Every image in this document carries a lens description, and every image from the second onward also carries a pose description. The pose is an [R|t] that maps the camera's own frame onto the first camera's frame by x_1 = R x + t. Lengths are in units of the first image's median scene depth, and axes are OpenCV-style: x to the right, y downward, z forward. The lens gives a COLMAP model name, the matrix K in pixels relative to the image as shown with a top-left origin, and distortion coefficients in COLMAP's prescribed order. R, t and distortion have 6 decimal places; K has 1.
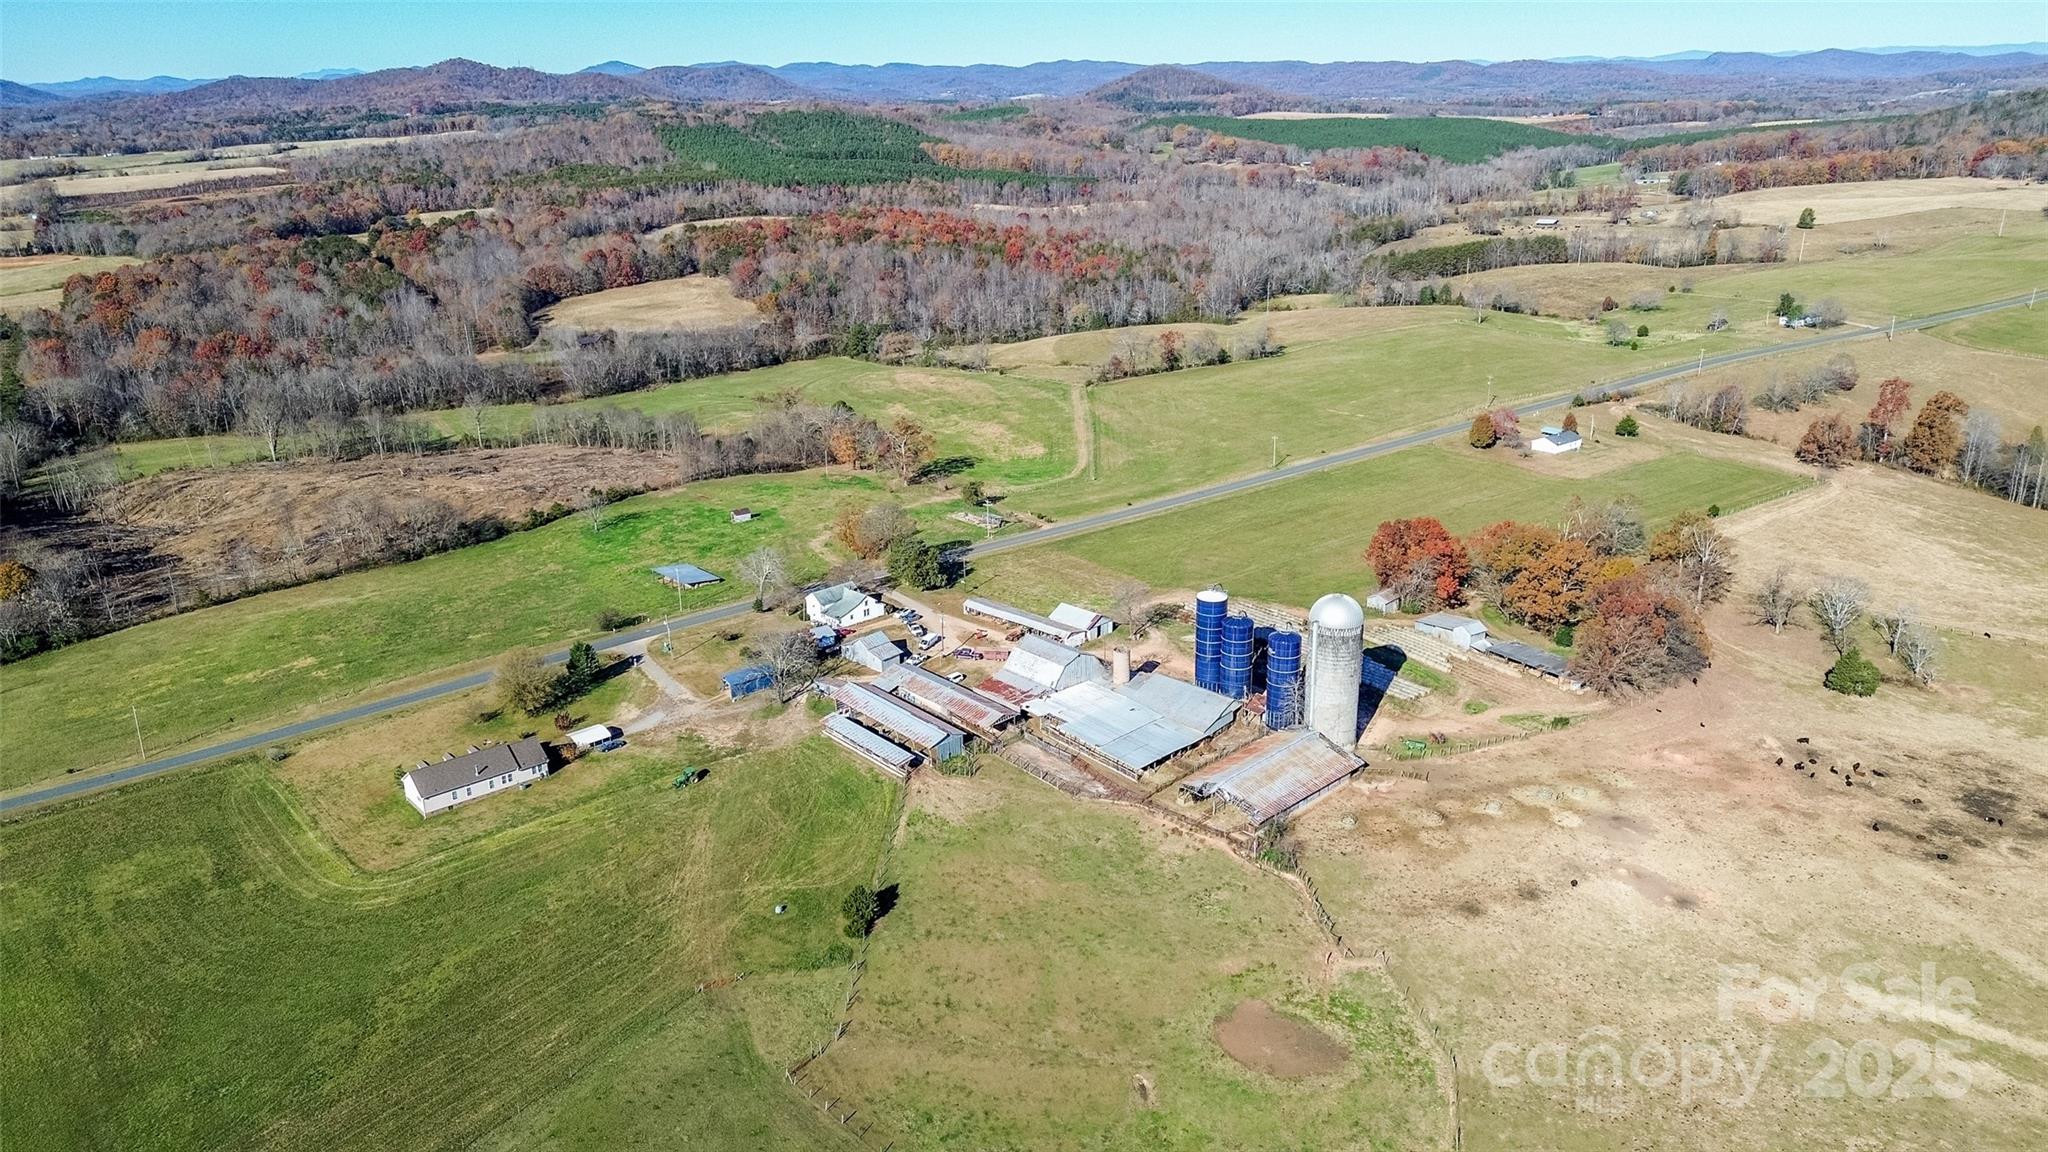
lens RADIAL K [[1447.2, 0, 1062.3], [0, 1447.2, 576.6], [0, 0, 1]] dist [0.098091, -0.104783]
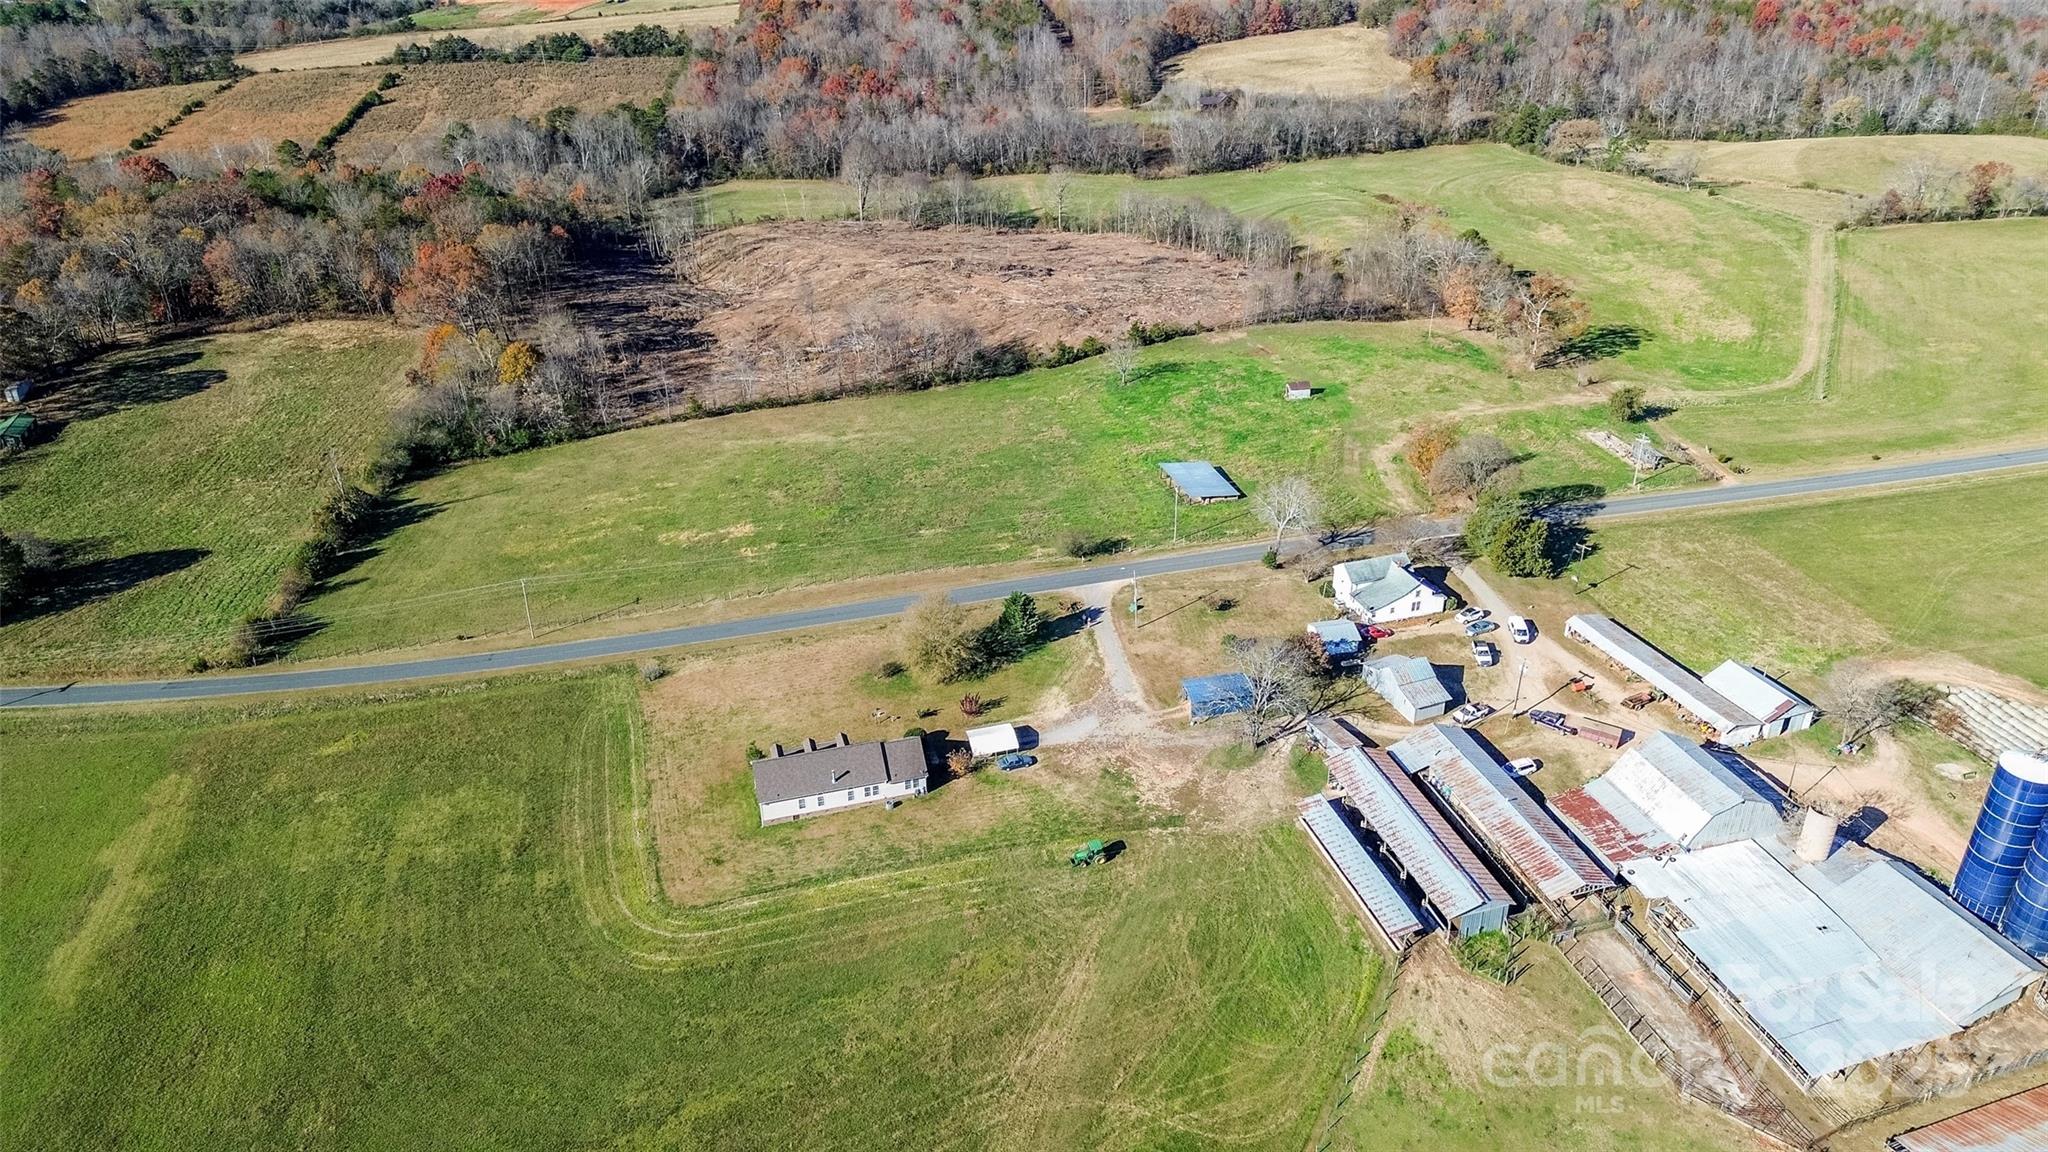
lens RADIAL K [[1447.2, 0, 1062.3], [0, 1447.2, 576.6], [0, 0, 1]] dist [0.098091, -0.104783]
pose [[0.901060, 0.209363, -0.379814, -0.020086], [-0.142084, 0.969936, 0.197577, -0.076518], [0.409761, -0.124063, 0.903717, 0.231239]]
